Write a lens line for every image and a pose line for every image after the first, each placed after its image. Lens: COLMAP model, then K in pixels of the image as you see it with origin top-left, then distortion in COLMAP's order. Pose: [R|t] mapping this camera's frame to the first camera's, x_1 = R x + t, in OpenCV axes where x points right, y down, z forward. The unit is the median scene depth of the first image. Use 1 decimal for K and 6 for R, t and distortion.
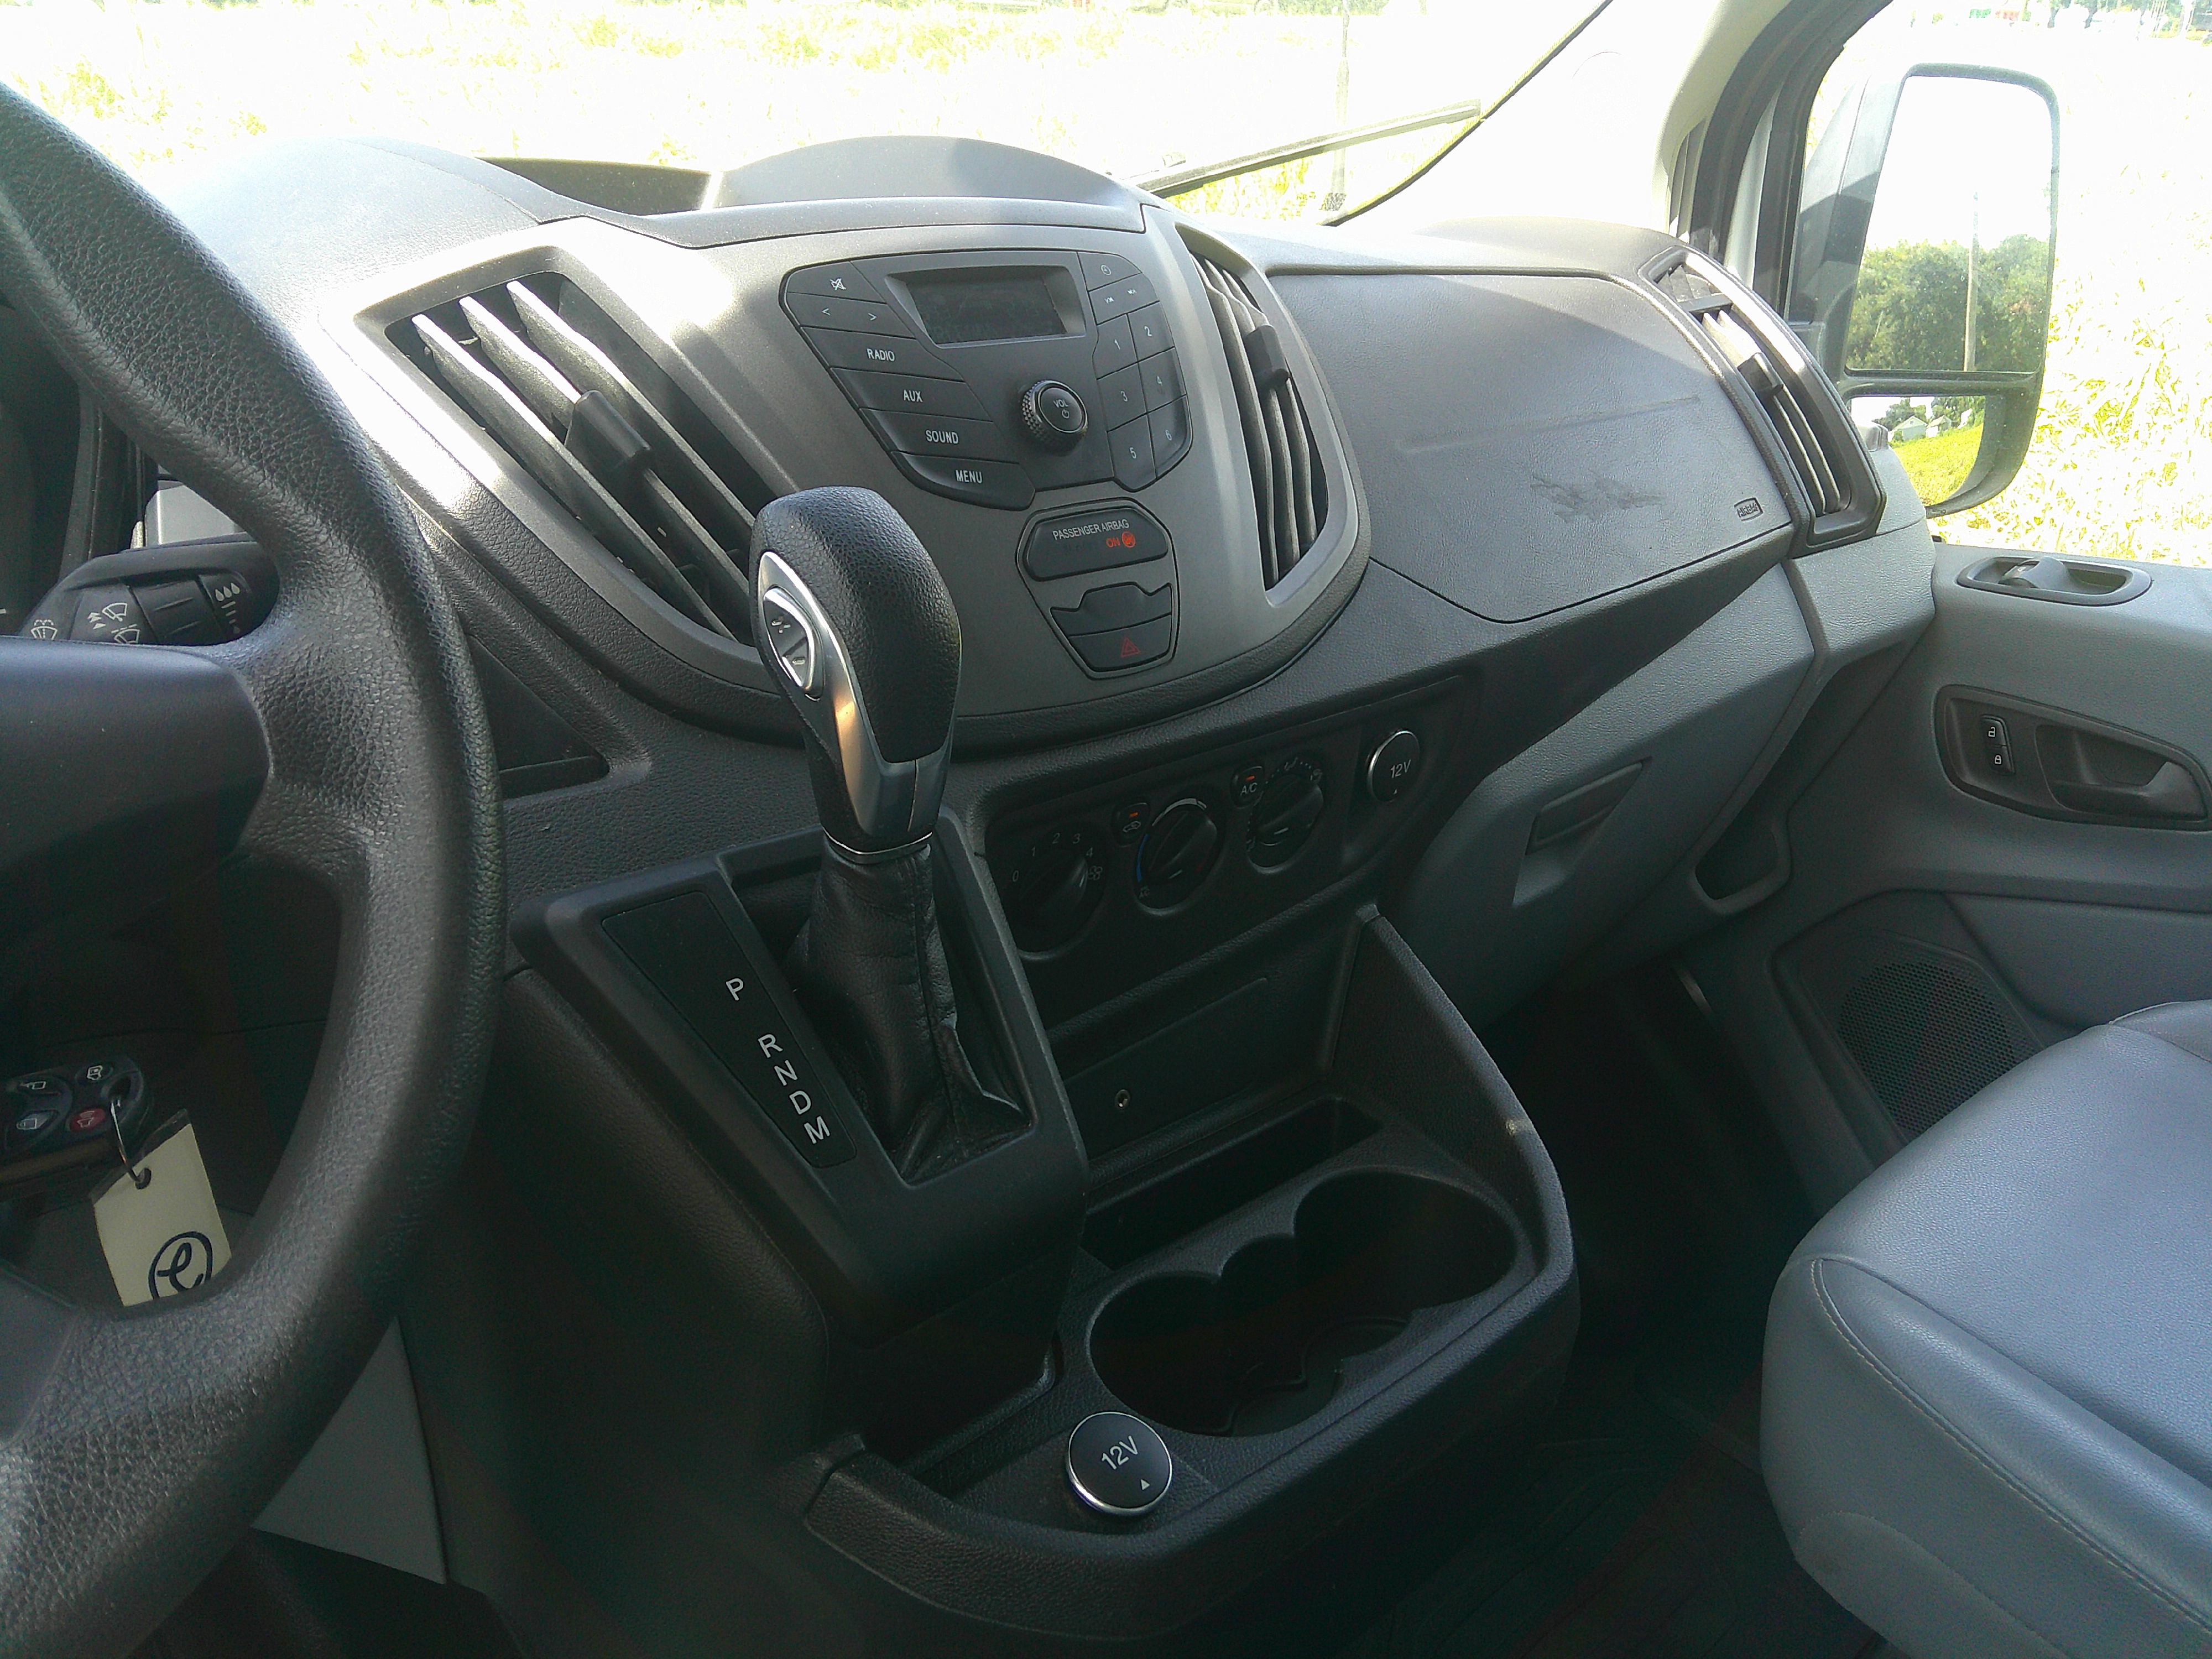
lens RADIAL K [[1869.5, 0, 1101.9], [0, 1869.5, 852.5], [0, 0, 1]] dist [0.045666, -0.075979]
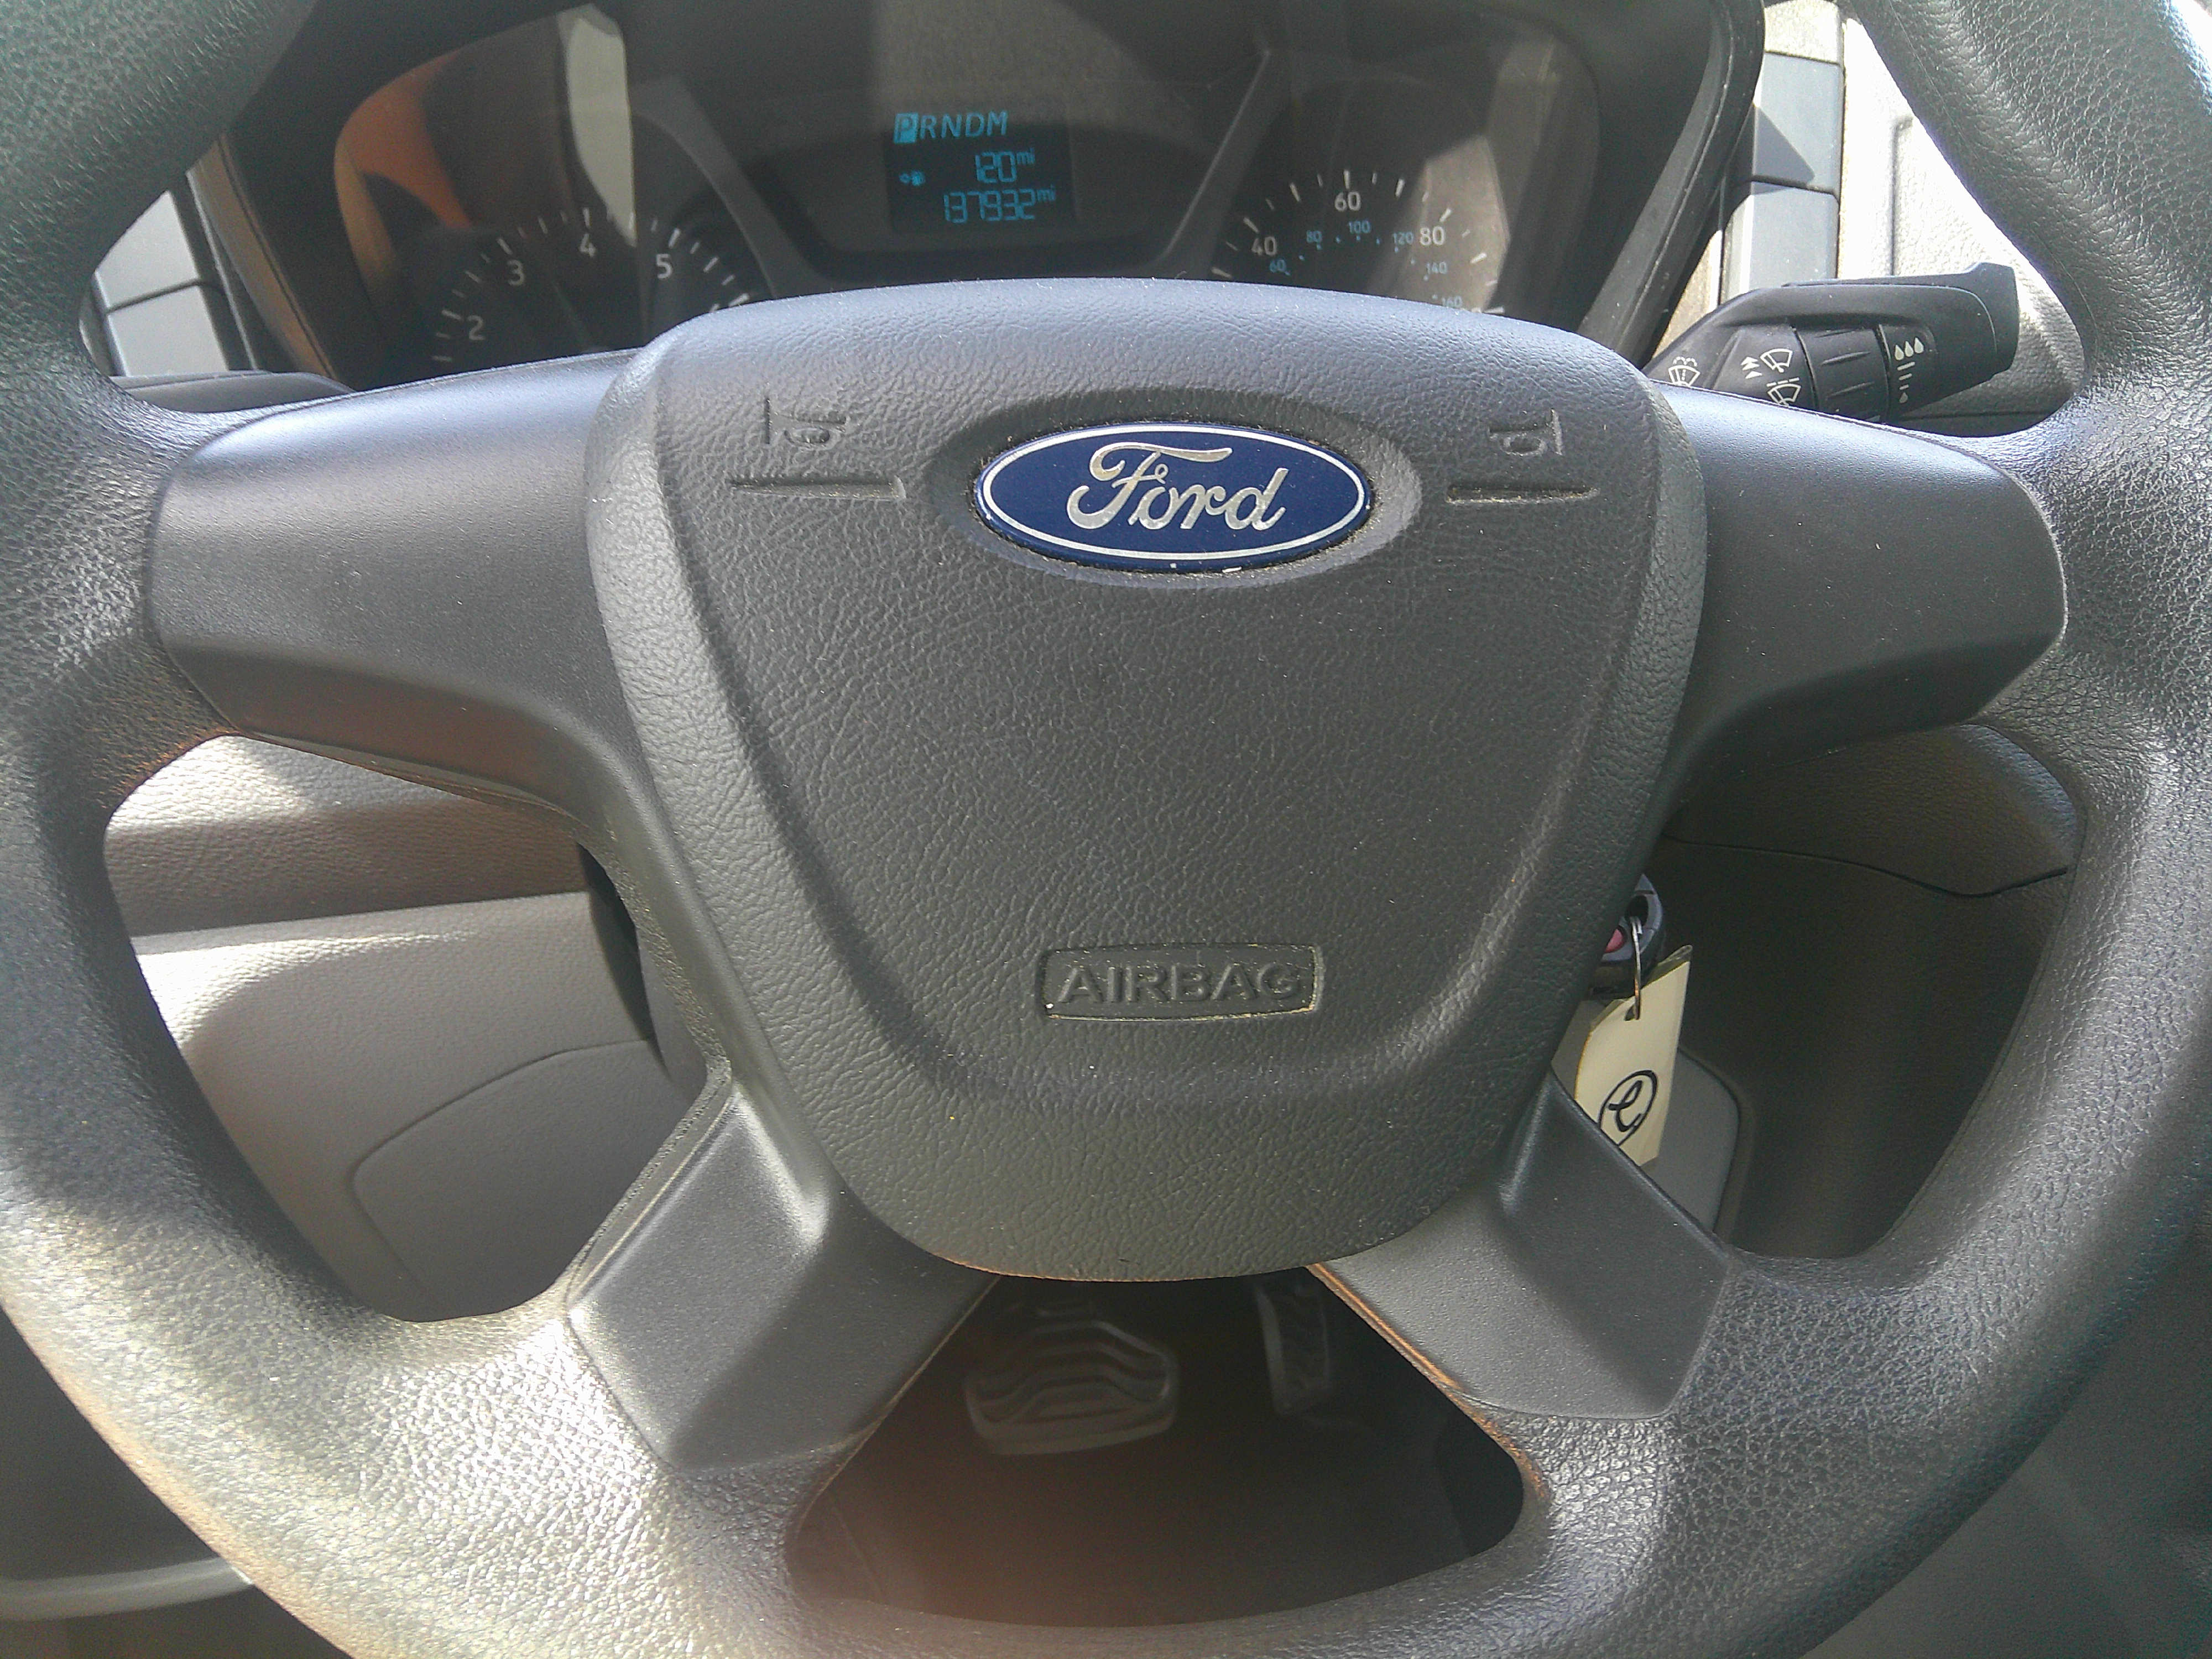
lens RADIAL K [[1869.5, 0, 1094.4], [0, 1869.5, 832.8], [0, 0, 1]] dist [0.045666, -0.075979]
pose [[0.835782, 0.256457, -0.485488, -0.367697], [-0.178649, 0.963119, 0.201214, -0.046807], [0.519186, -0.081439, 0.850772, 0.144991]]
